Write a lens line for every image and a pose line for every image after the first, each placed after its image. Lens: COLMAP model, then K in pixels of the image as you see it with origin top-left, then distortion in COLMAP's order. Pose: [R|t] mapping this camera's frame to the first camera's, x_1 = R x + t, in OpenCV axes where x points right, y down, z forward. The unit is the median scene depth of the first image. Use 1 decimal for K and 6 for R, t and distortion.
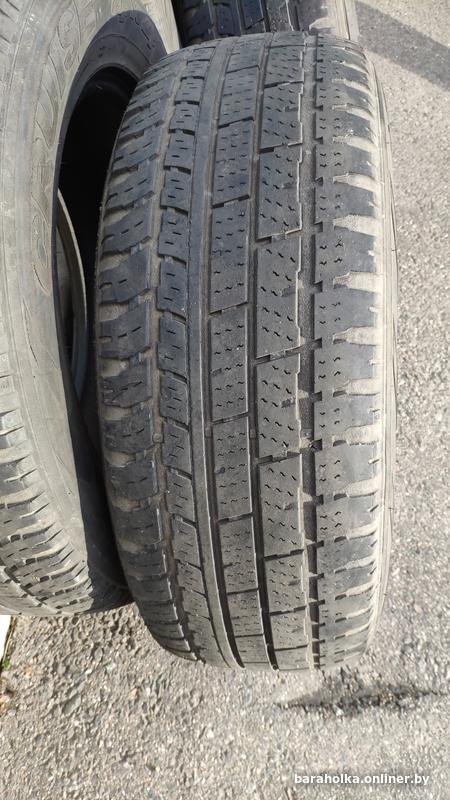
lens RADIAL K [[614.8, 0, 206.1], [0, 614.8, 408.1], [0, 0, 1]] dist [0.080567, -0.177162]
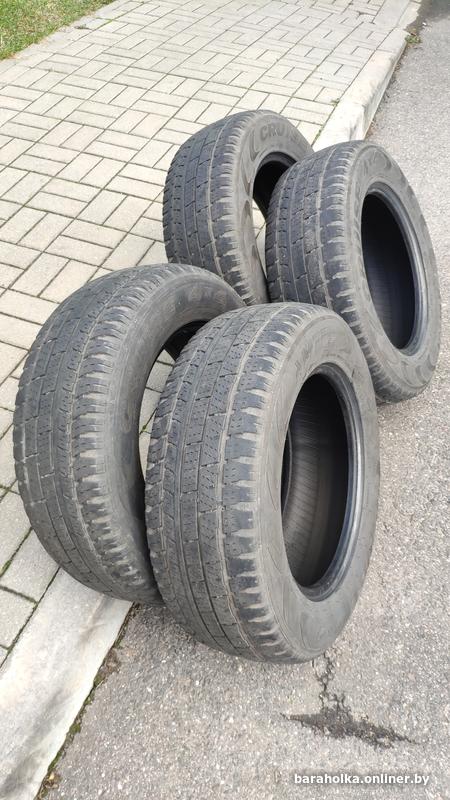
lens RADIAL K [[613.1, 0, 214.4], [0, 613.1, 400.7], [0, 0, 1]] dist [0.039639, -0.076438]
pose [[0.937103, 0.045005, -0.346140, 0.453960], [-0.114241, 0.976582, -0.182309, 0.044729], [0.329829, 0.210386, 0.920299, -0.559147]]
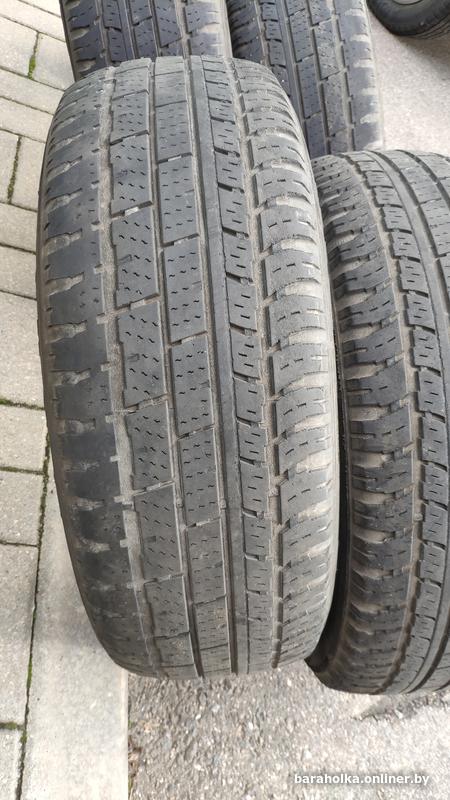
lens RADIAL K [[623.5, 0, 198.3], [0, 623.5, 403.1], [0, 0, 1]] dist [0.003202, -0.044768]
pose [[0.972374, -0.048128, 0.228412, -0.409110], [0.052273, 0.998559, -0.012130, -0.097116], [-0.227499, 0.023735, 0.973489, -0.045883]]
